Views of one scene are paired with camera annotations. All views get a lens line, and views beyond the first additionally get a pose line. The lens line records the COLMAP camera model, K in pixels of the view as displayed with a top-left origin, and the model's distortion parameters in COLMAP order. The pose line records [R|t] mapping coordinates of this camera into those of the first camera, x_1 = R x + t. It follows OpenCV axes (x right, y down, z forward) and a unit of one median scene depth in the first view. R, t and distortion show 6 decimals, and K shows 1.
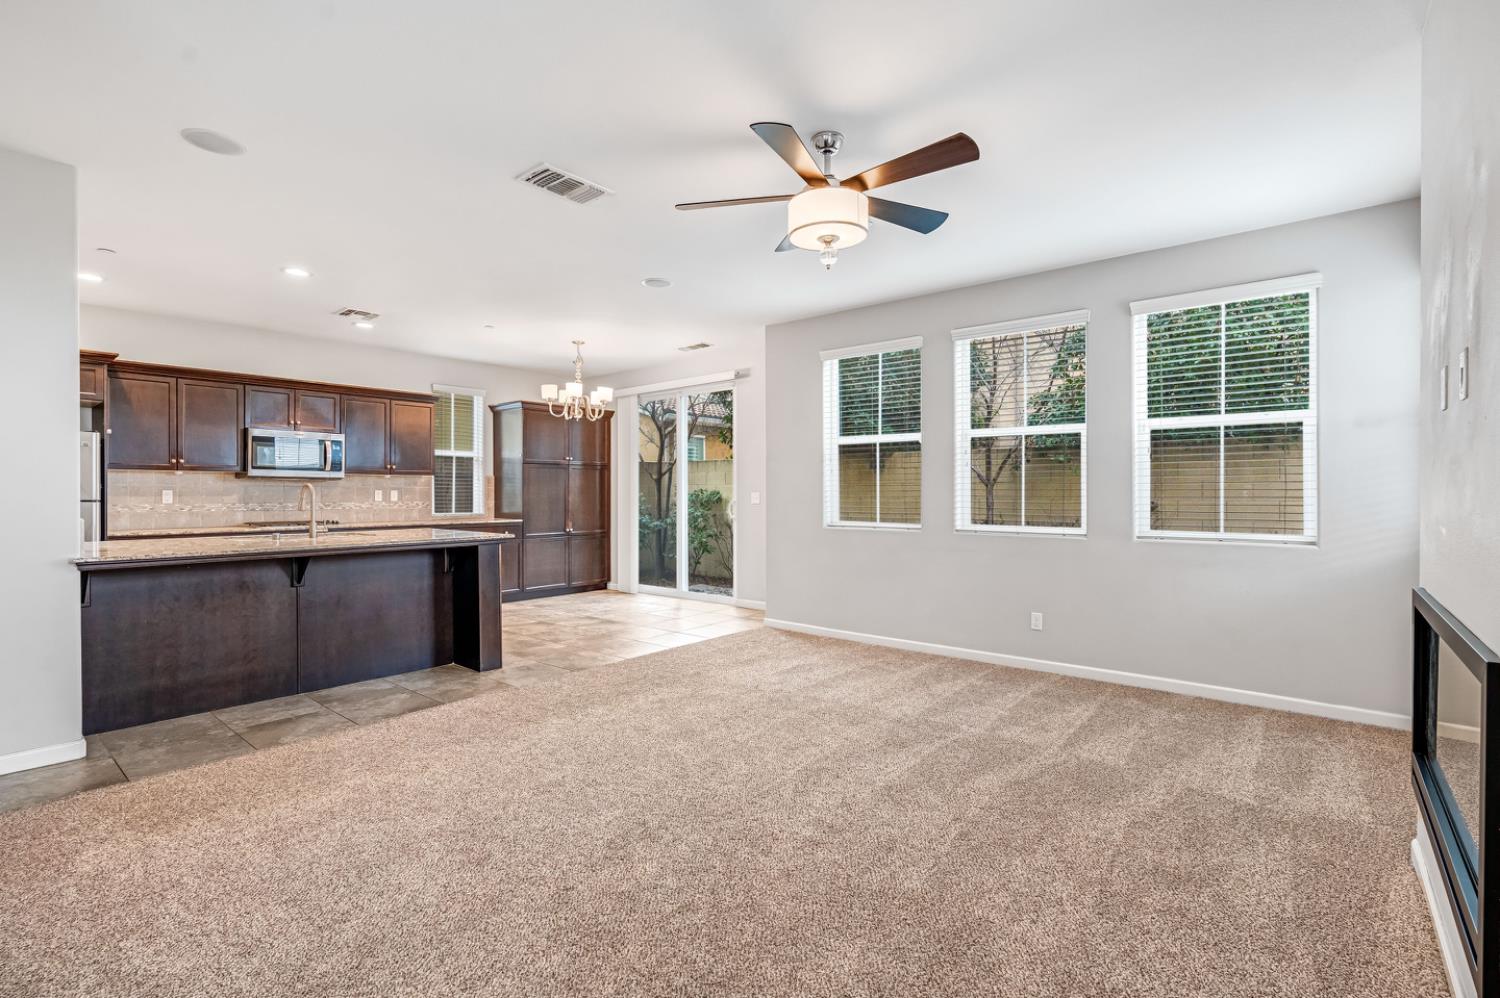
lens RADIAL K [[685.6, 0, 750.3], [0, 685.6, 499.7], [0, 0, 1]] dist [0.002984, 0.000038]
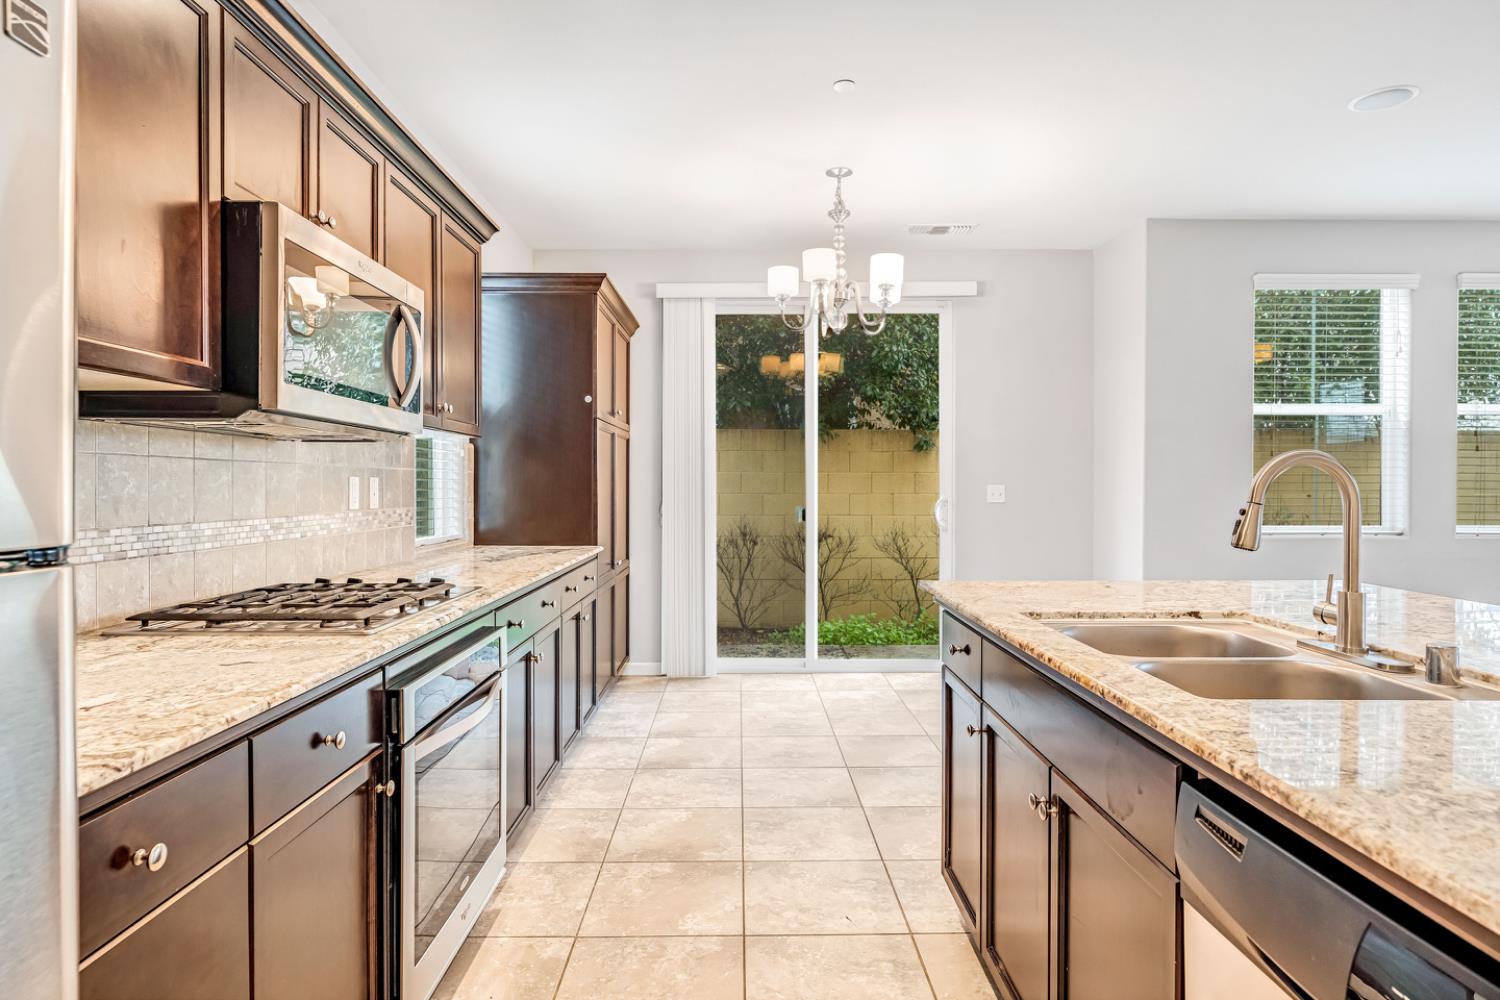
lens RADIAL K [[871.0, 0, 750.5], [0, 871.0, 490.6], [0, 0, 1]] dist [-0.004194, -0.000775]
pose [[0.760730, -0.003956, 0.649057, -0.704109], [0.005784, 0.999983, -0.000685, -0.006232], [-0.649043, 0.004276, 0.760739, 0.578689]]
